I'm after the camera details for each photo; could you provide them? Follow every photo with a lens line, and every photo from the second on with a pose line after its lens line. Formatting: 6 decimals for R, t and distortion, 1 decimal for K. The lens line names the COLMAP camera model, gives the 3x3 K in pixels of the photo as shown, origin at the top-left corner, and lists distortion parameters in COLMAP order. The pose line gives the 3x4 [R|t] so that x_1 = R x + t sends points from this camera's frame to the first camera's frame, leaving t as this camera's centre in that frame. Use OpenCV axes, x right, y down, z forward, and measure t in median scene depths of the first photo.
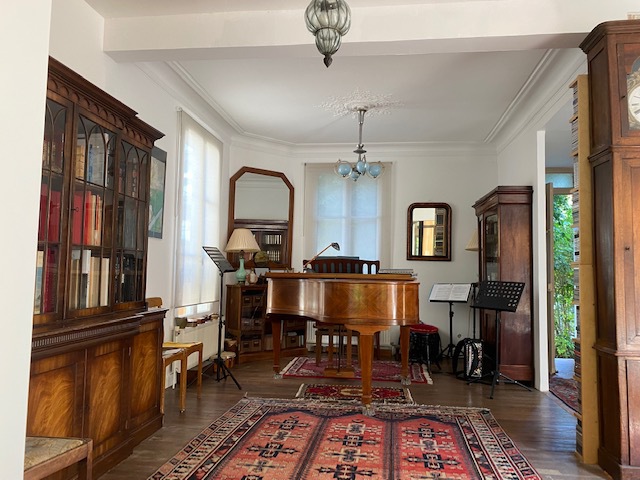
lens RADIAL K [[490.2, 0, 324.6], [0, 490.2, 240.5], [0, 0, 1]] dist [0.090473, -0.097427]
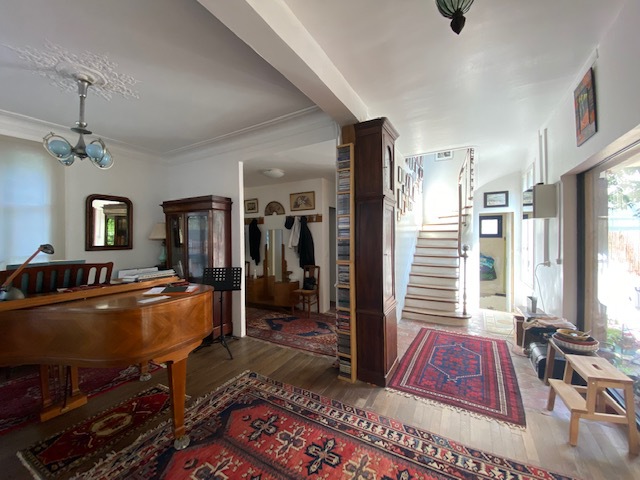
lens RADIAL K [[260.9, 0, 318.3], [0, 260.9, 238.3], [0, 0, 1]] dist [0.084365, -0.054543]
pose [[0.394318, -0.028120, 0.918544, -0.202908], [-0.041868, 0.997944, 0.048524, -0.044855], [-0.918020, -0.057591, 0.392330, 0.490986]]
